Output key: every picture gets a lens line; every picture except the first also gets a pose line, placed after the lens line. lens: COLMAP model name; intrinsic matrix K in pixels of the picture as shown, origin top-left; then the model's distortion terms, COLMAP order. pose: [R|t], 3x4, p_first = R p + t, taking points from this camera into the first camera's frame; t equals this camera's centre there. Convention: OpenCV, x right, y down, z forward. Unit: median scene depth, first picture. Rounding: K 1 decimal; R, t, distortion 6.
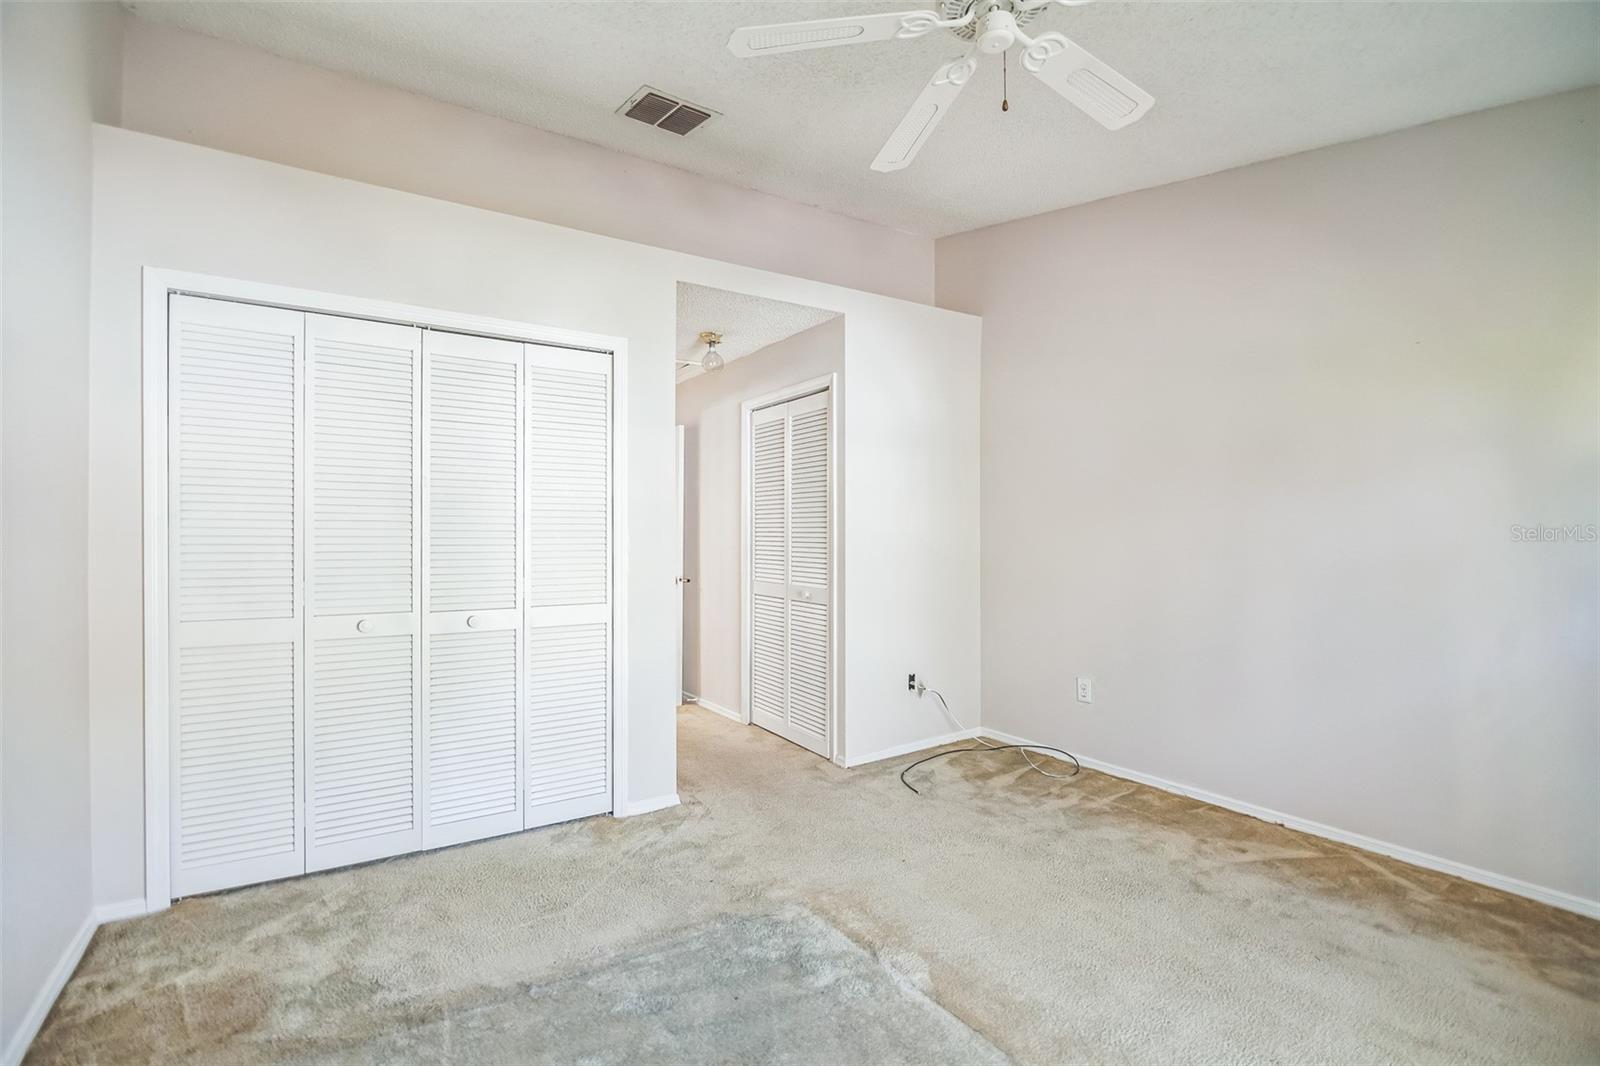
lens RADIAL K [[736.7, 0, 799.6], [0, 736.7, 532.5], [0, 0, 1]] dist [-0.010311, -0.002946]
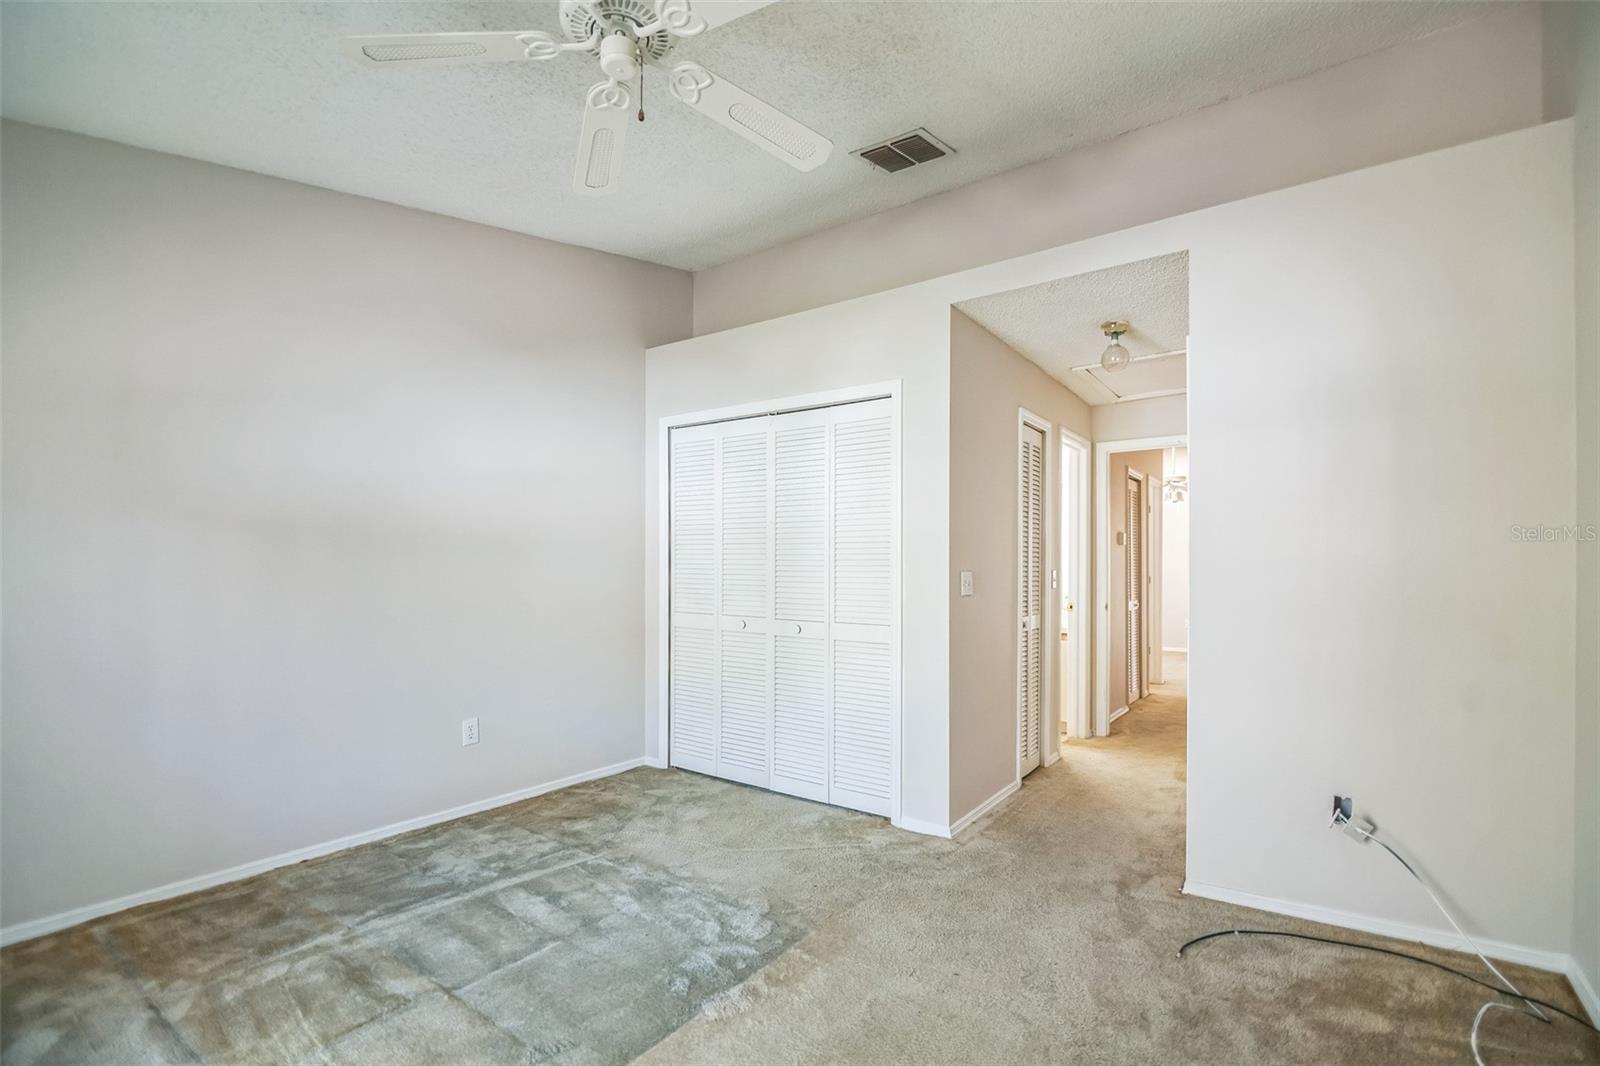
lens RADIAL K [[736.7, 0, 782.3], [0, 736.7, 565.8], [0, 0, 1]] dist [-0.010311, -0.002946]
pose [[0.341287, -0.000331, -0.939959, 0.729929], [0.000390, 1.000000, -0.000210, 0.007495], [0.939959, -0.000295, 0.341287, 0.490950]]
